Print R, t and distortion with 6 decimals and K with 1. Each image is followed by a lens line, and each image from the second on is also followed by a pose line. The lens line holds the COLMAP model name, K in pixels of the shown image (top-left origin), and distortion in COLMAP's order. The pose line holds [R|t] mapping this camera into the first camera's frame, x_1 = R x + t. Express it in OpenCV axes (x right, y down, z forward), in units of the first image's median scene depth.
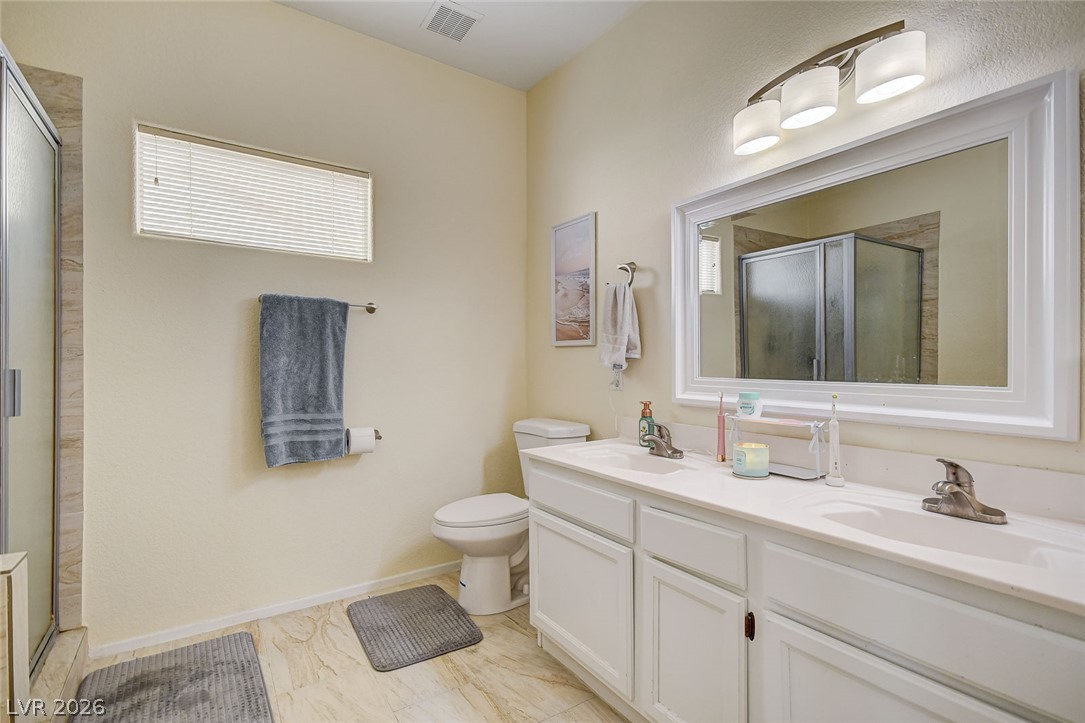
lens RADIAL K [[493.8, 0, 543.0], [0, 493.8, 365.3], [0, 0, 1]] dist [0.001561, 0.000078]
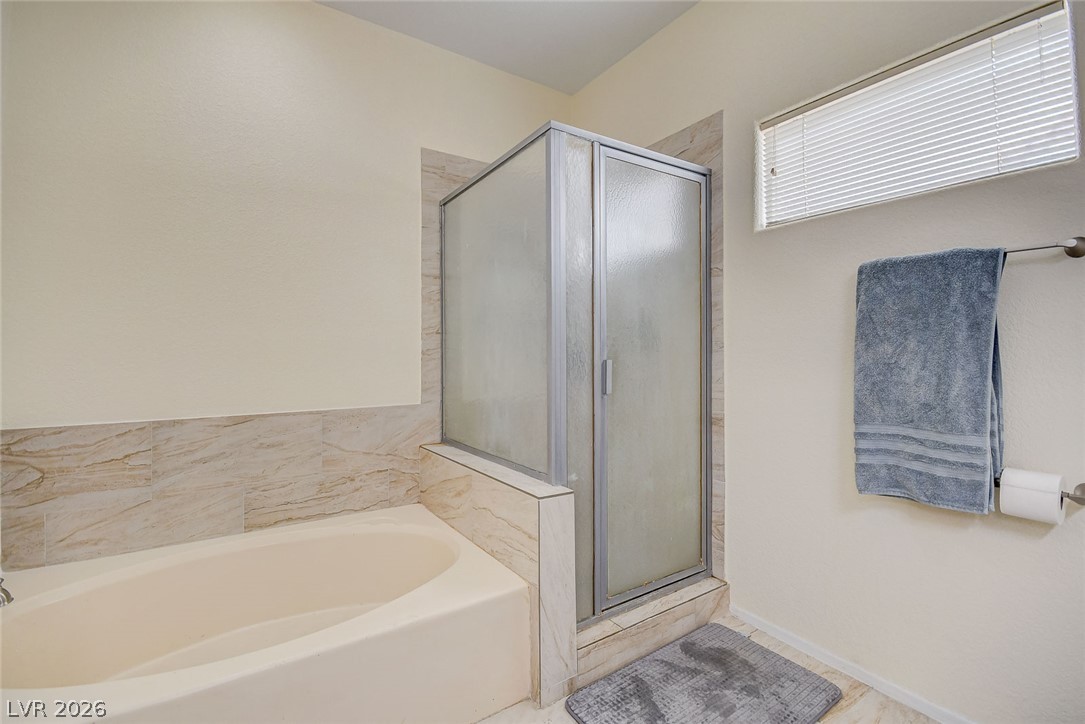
lens RADIAL K [[482.9, 0, 550.2], [0, 482.9, 349.1], [0, 0, 1]] dist [-0.008306, -0.003471]
pose [[-0.009044, -0.007925, -0.999928, 0.204729], [0.004654, 0.999957, -0.007967, -0.009252], [0.999948, -0.004726, -0.009007, 0.599063]]
